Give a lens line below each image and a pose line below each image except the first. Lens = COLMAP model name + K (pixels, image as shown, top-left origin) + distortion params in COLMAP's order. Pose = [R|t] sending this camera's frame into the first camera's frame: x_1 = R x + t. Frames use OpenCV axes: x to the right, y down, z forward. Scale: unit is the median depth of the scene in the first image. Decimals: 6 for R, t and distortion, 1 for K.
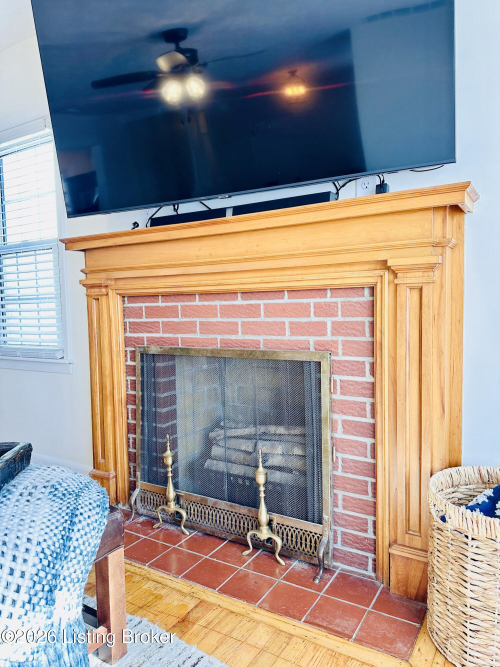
lens RADIAL K [[465.7, 0, 250.0], [0, 465.7, 333.5], [0, 0, 1]] dist [0.046559, -0.005167]
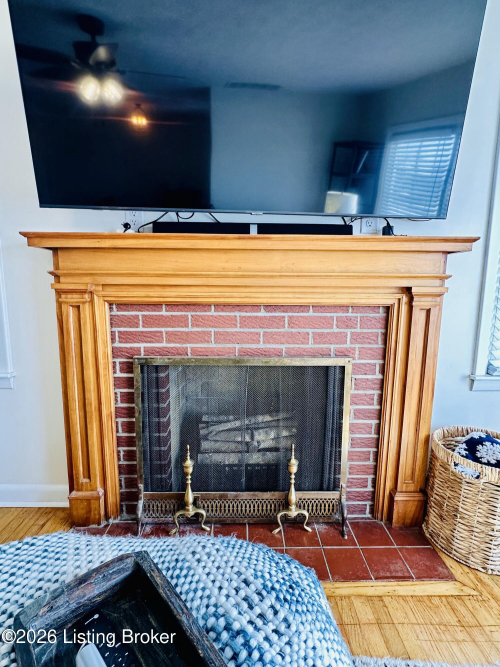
lens RADIAL K [[325.3, 0, 250.0], [0, 325.3, 333.5], [0, 0, 1]] dist [-0.029136, 0.038907]
pose [[0.846092, -0.043602, 0.531251, -0.419019], [0.007419, 0.997516, 0.070054, -0.070091], [-0.532985, -0.055331, 0.844313, 0.346460]]
